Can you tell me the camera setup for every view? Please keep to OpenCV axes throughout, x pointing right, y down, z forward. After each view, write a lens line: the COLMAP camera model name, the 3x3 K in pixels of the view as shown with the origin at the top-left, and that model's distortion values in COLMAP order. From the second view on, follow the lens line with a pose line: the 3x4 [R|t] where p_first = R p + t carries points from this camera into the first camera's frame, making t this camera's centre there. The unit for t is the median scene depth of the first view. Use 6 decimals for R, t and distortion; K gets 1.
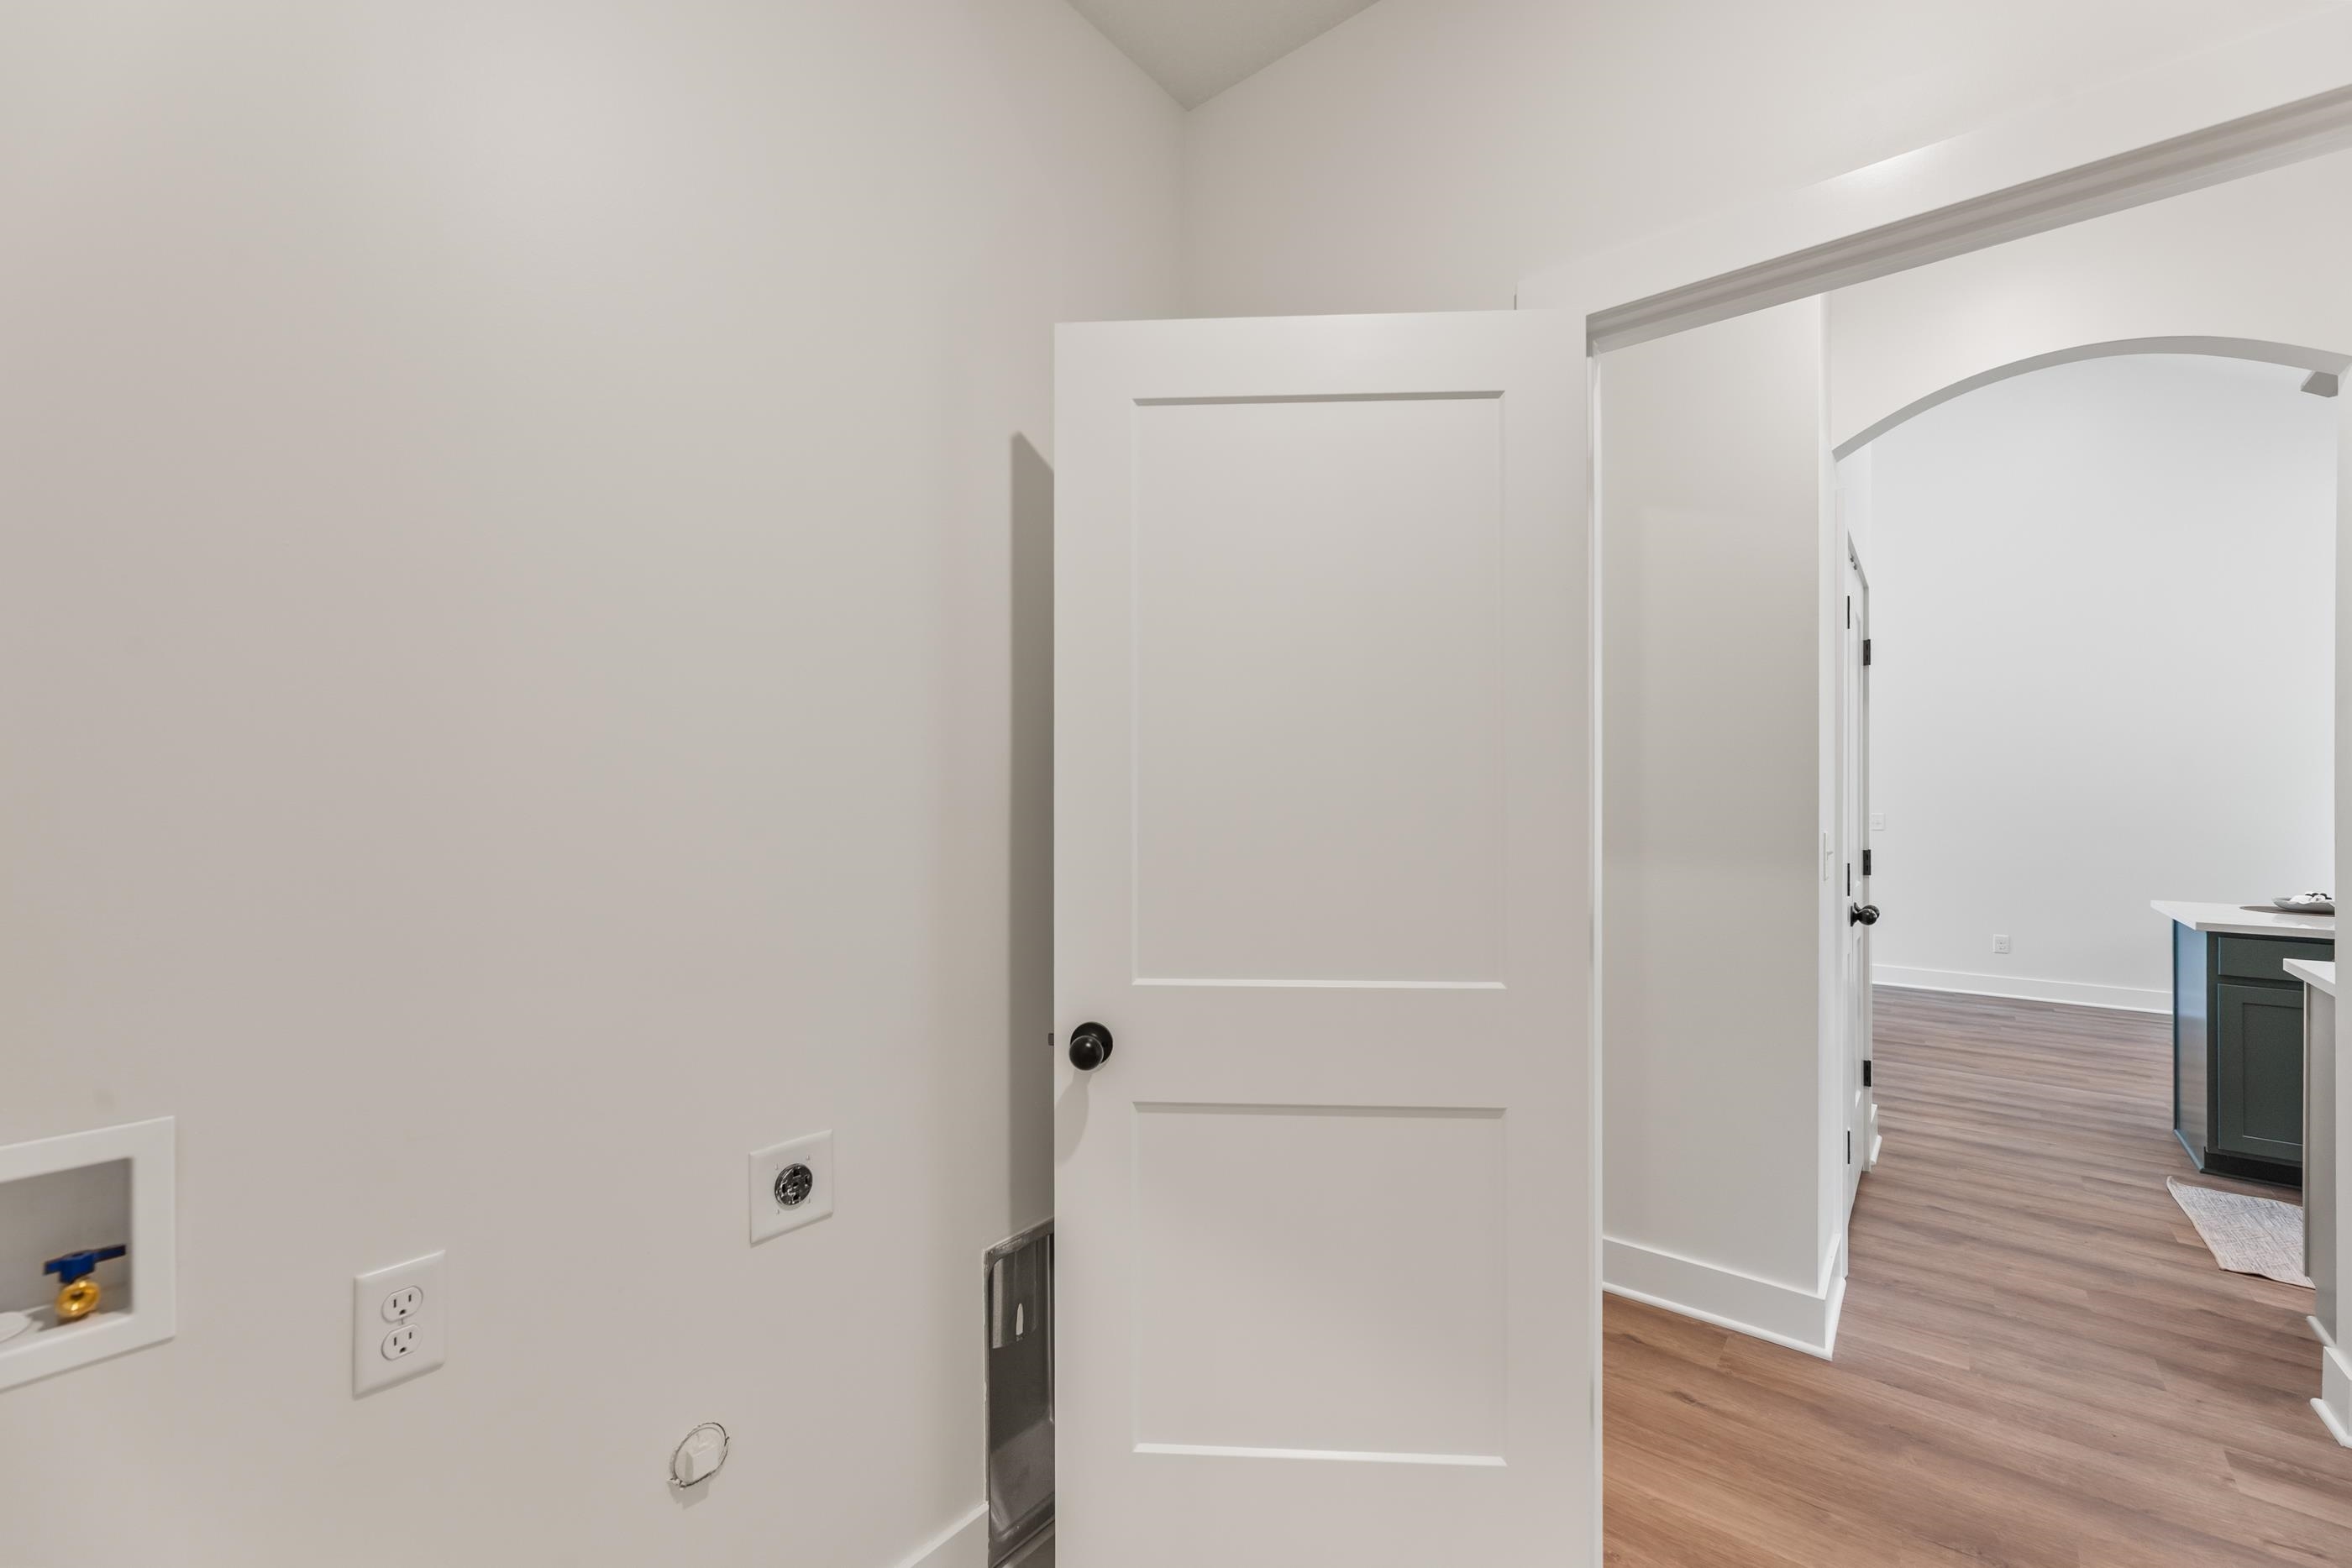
lens RADIAL K [[946.1, 0, 1170.1], [0, 946.1, 772.6], [0, 0, 1]] dist [0.001020, 0.000261]
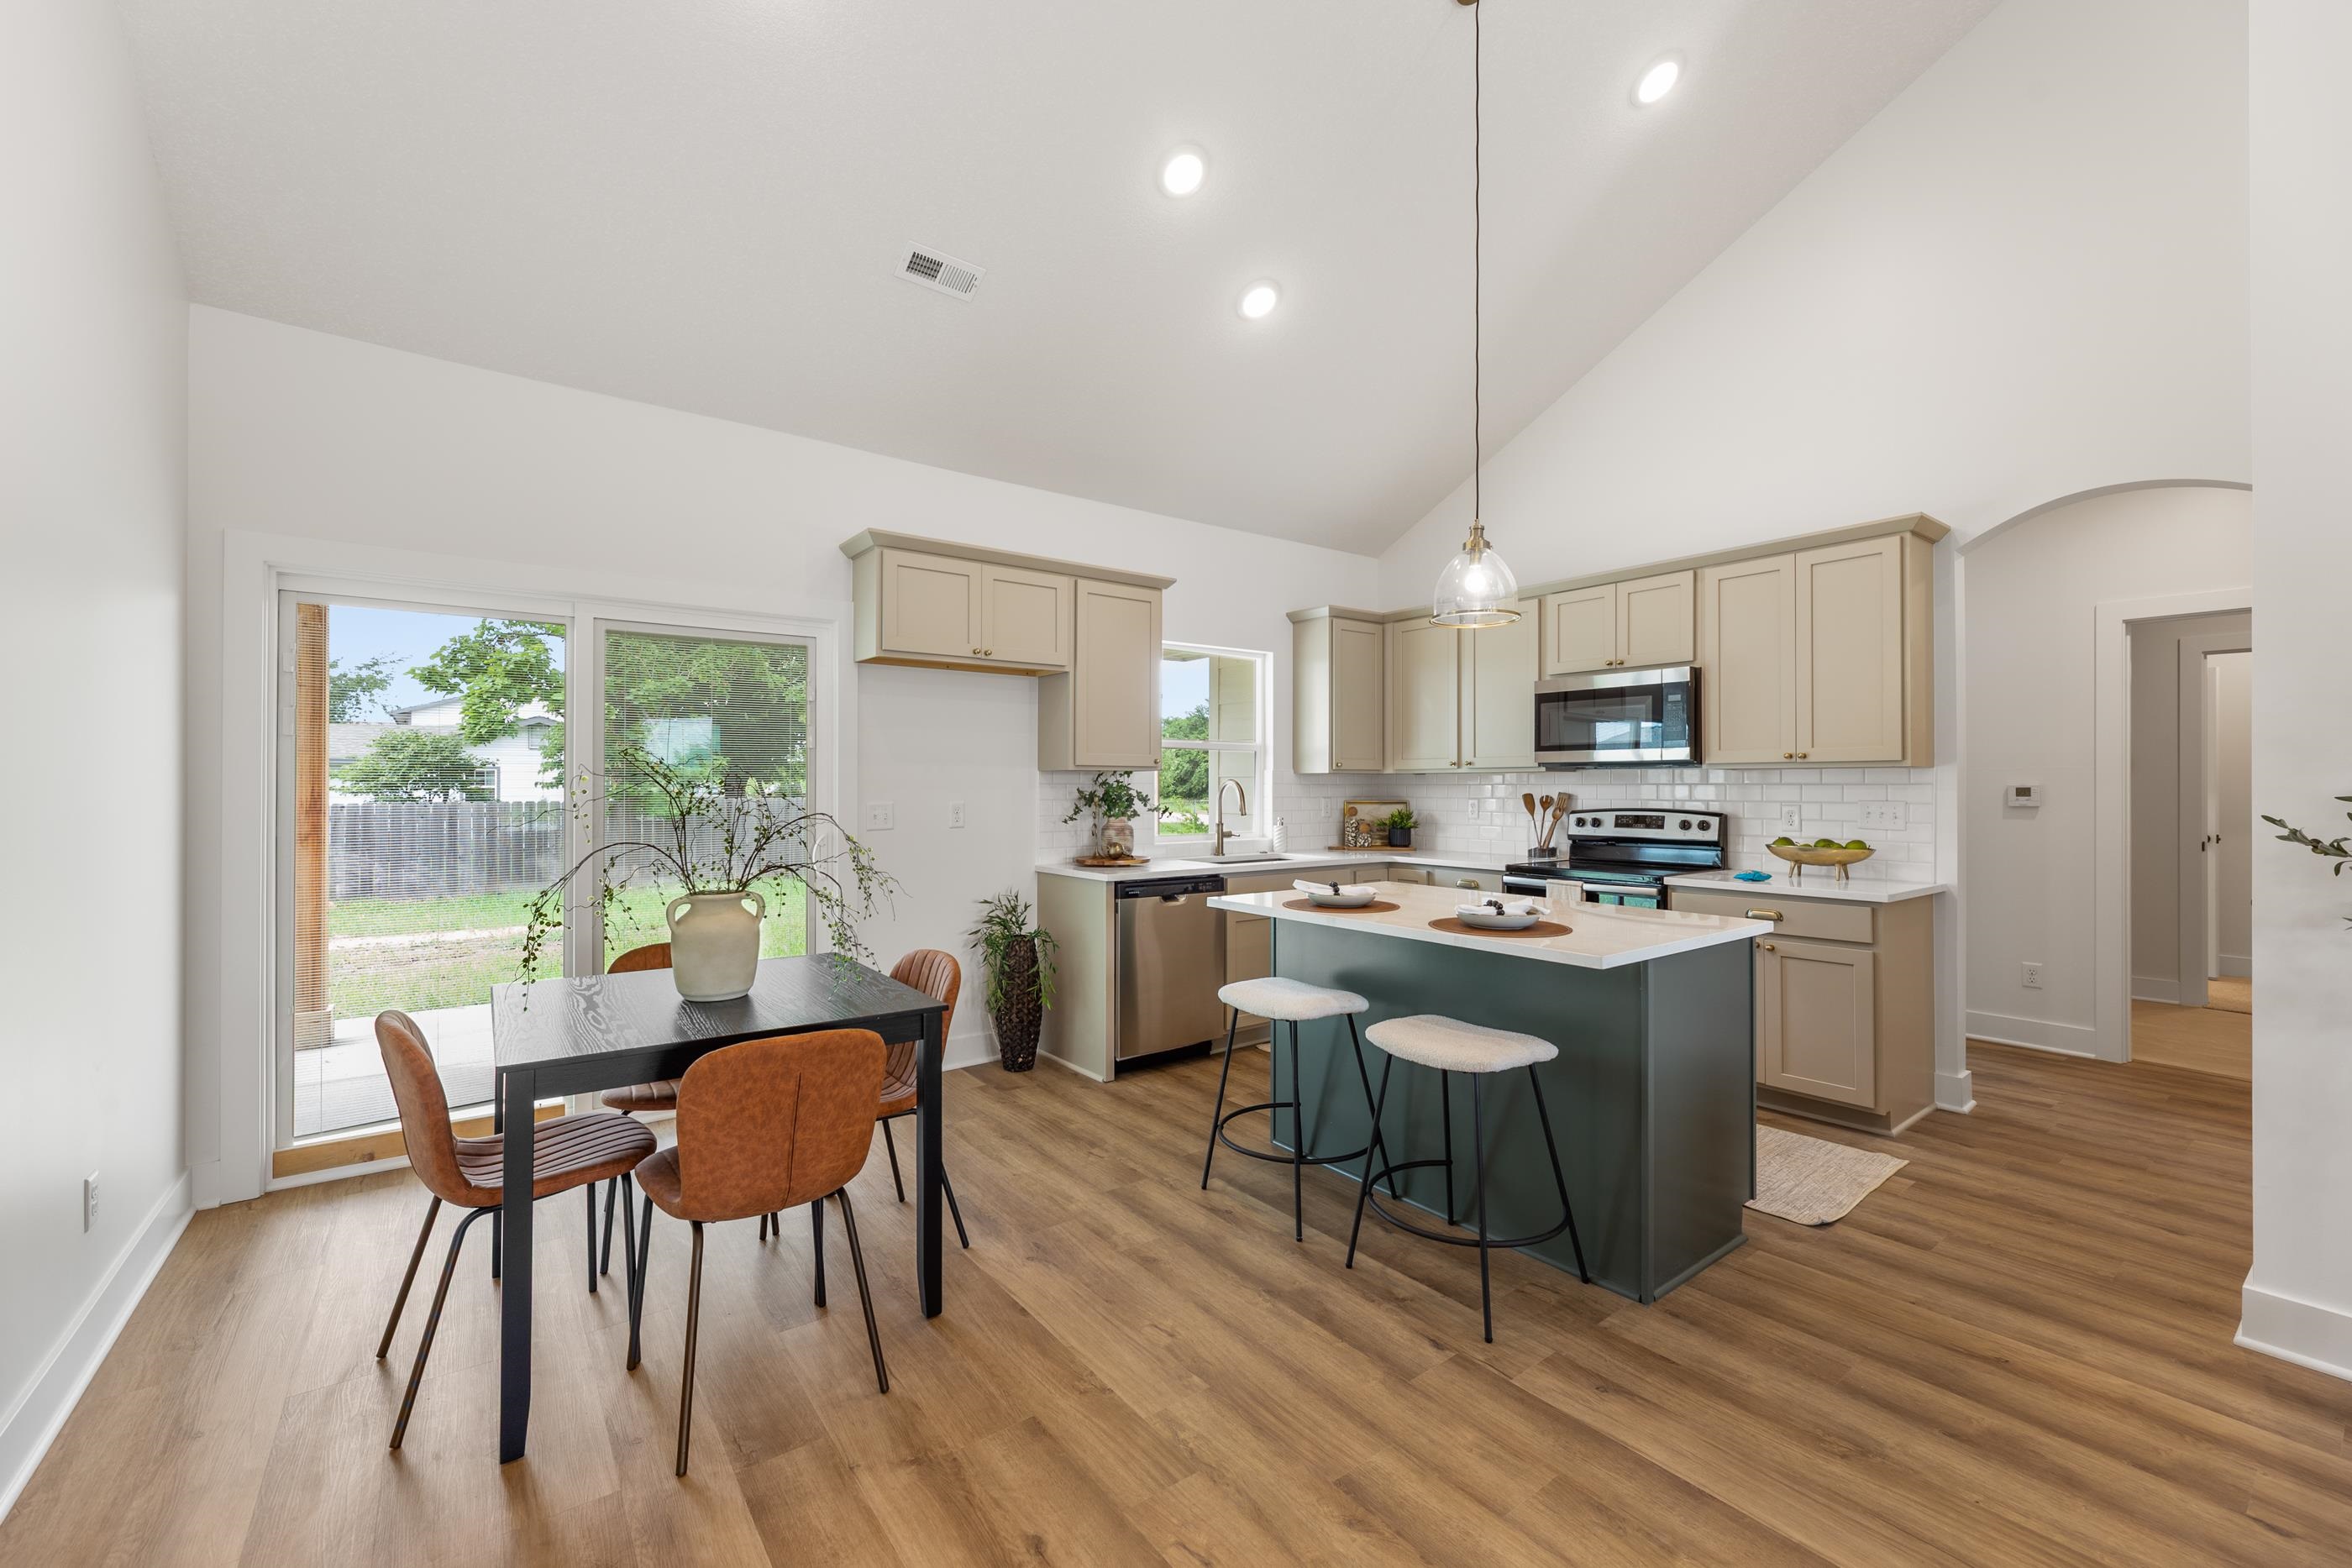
lens RADIAL K [[944.7, 0, 1166.1], [0, 944.7, 778.9], [0, 0, 1]] dist [-0.000660, 0.000174]
pose [[-0.971332, -0.002631, 0.237711, 1.692344], [-0.010443, 0.999446, -0.031610, 0.078360], [-0.237497, -0.033186, -0.970821, 2.341148]]
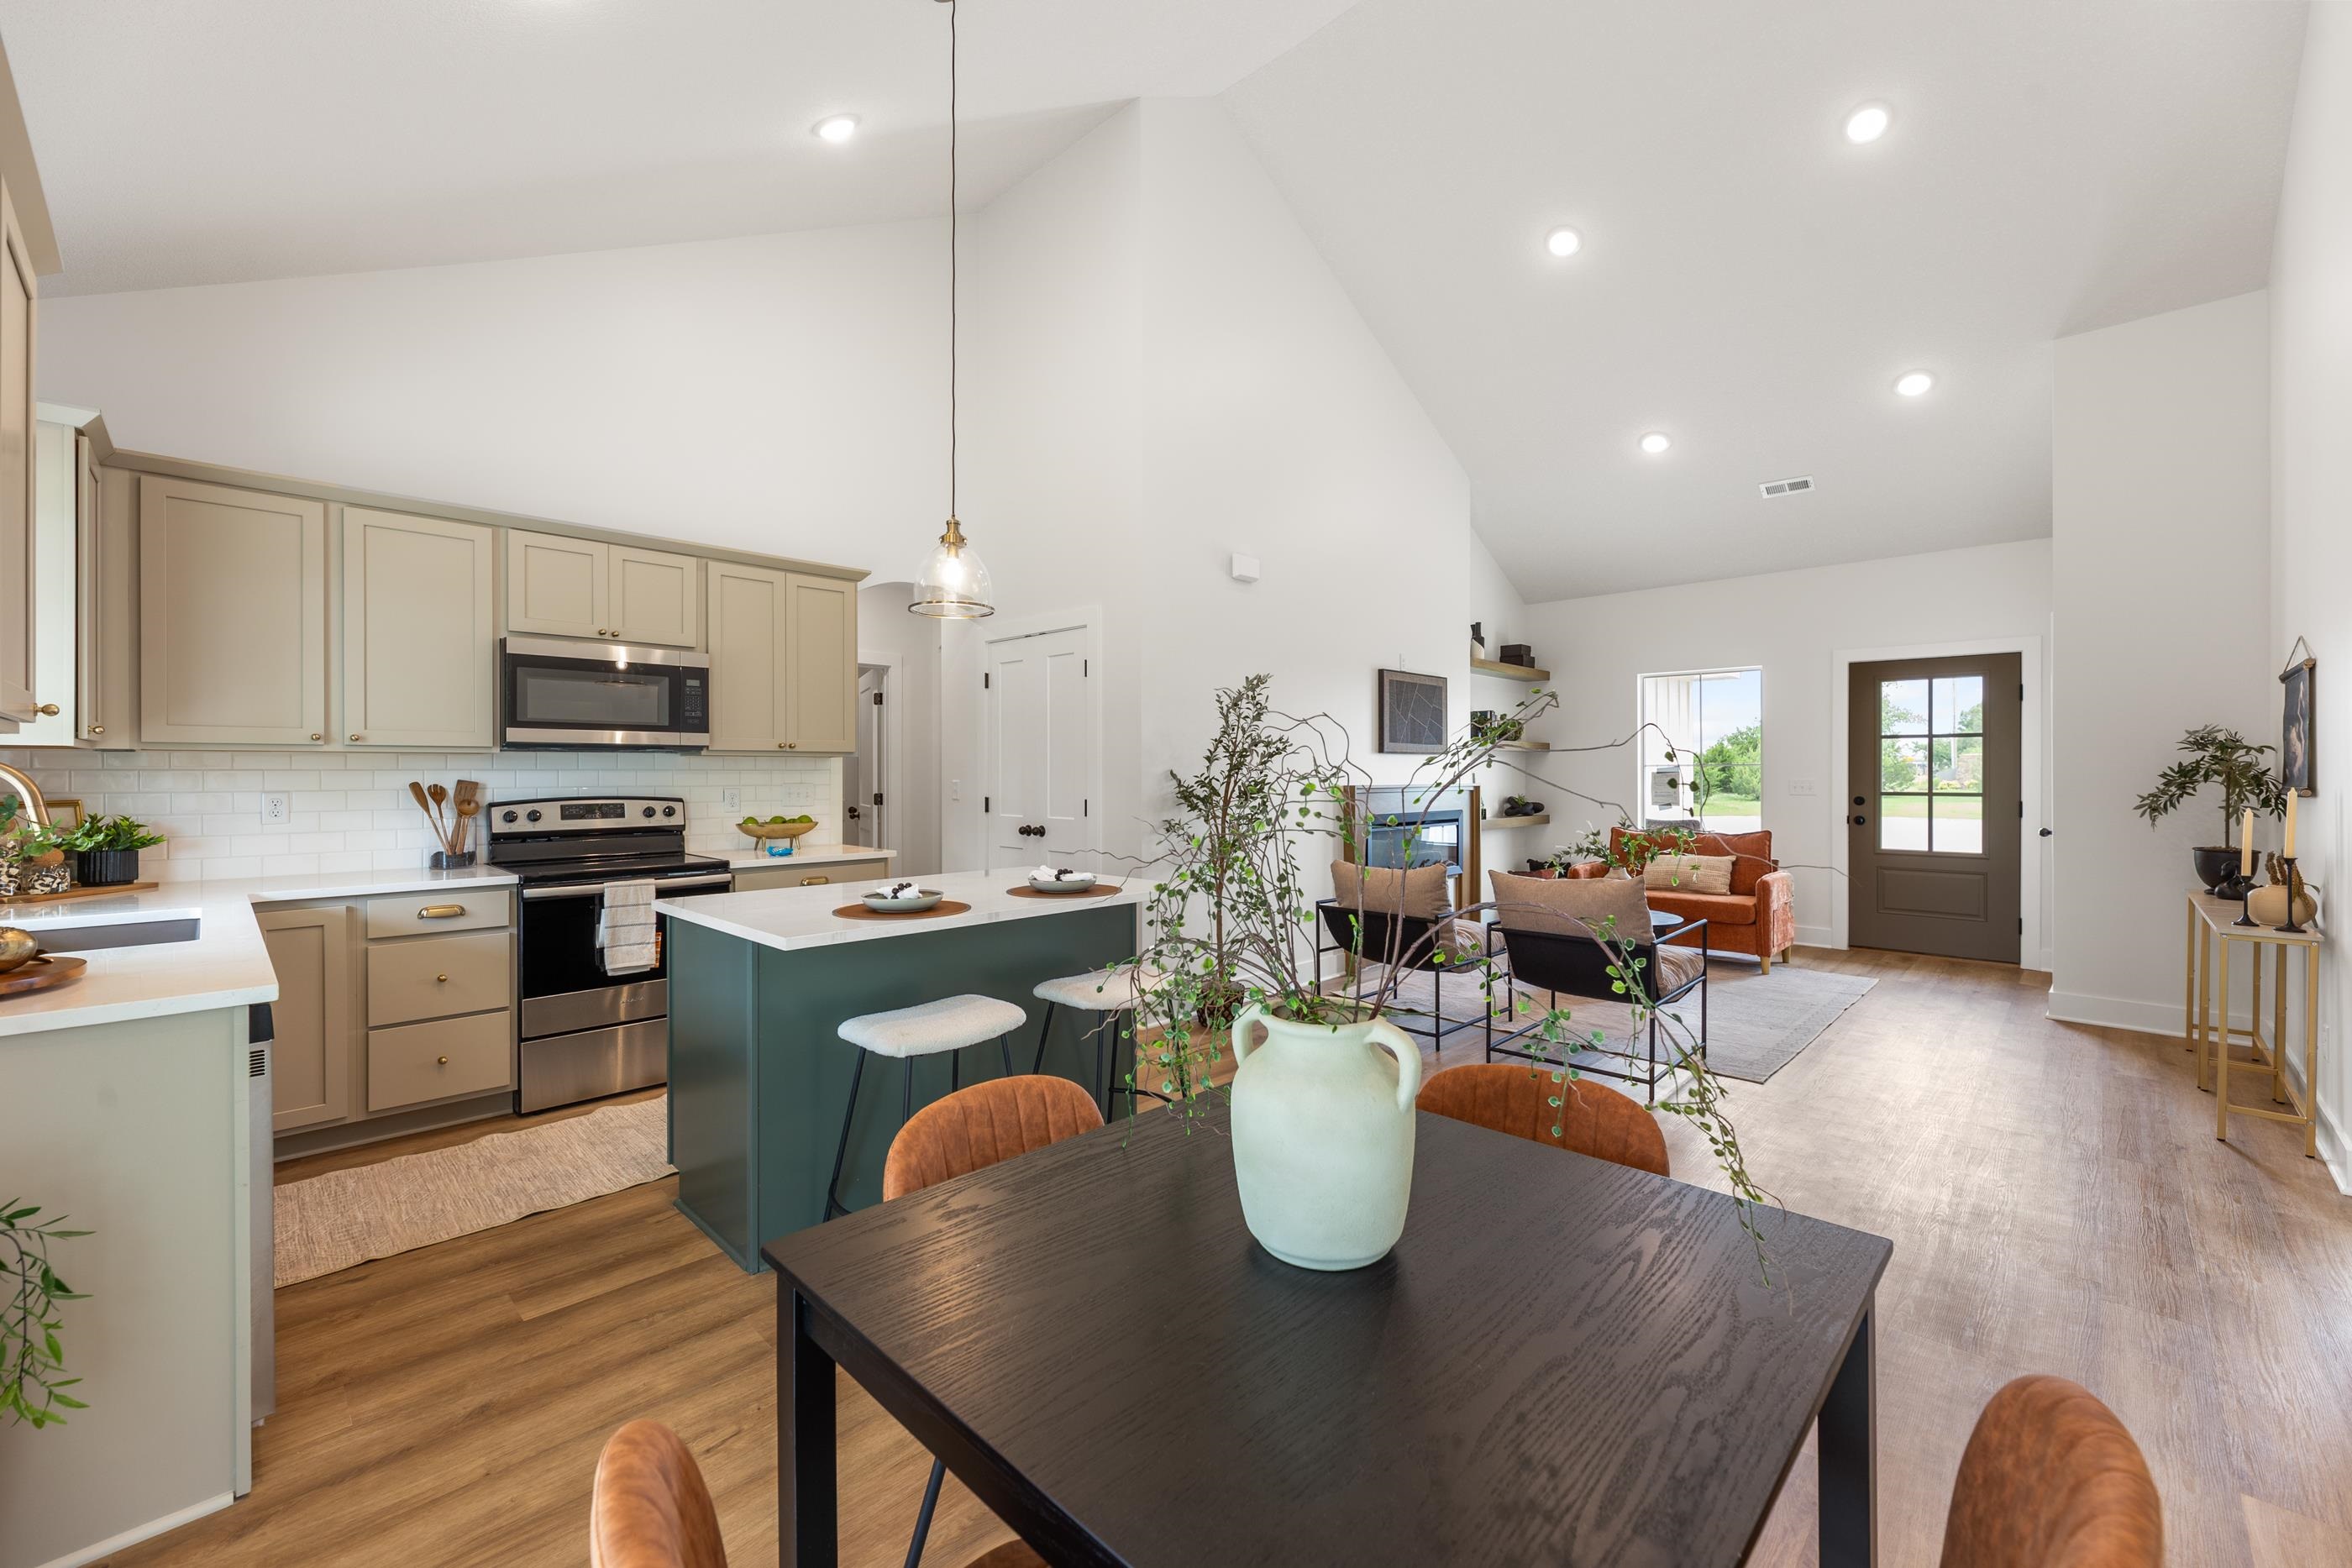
lens RADIAL K [[946.1, 0, 1170.1], [0, 946.1, 772.6], [0, 0, 1]] dist [0.001020, 0.000261]
pose [[-0.085182, -0.003040, -0.996361, 2.710226], [0.026110, 0.999645, -0.005282, 0.062324], [0.996023, -0.026465, -0.085072, 1.552422]]
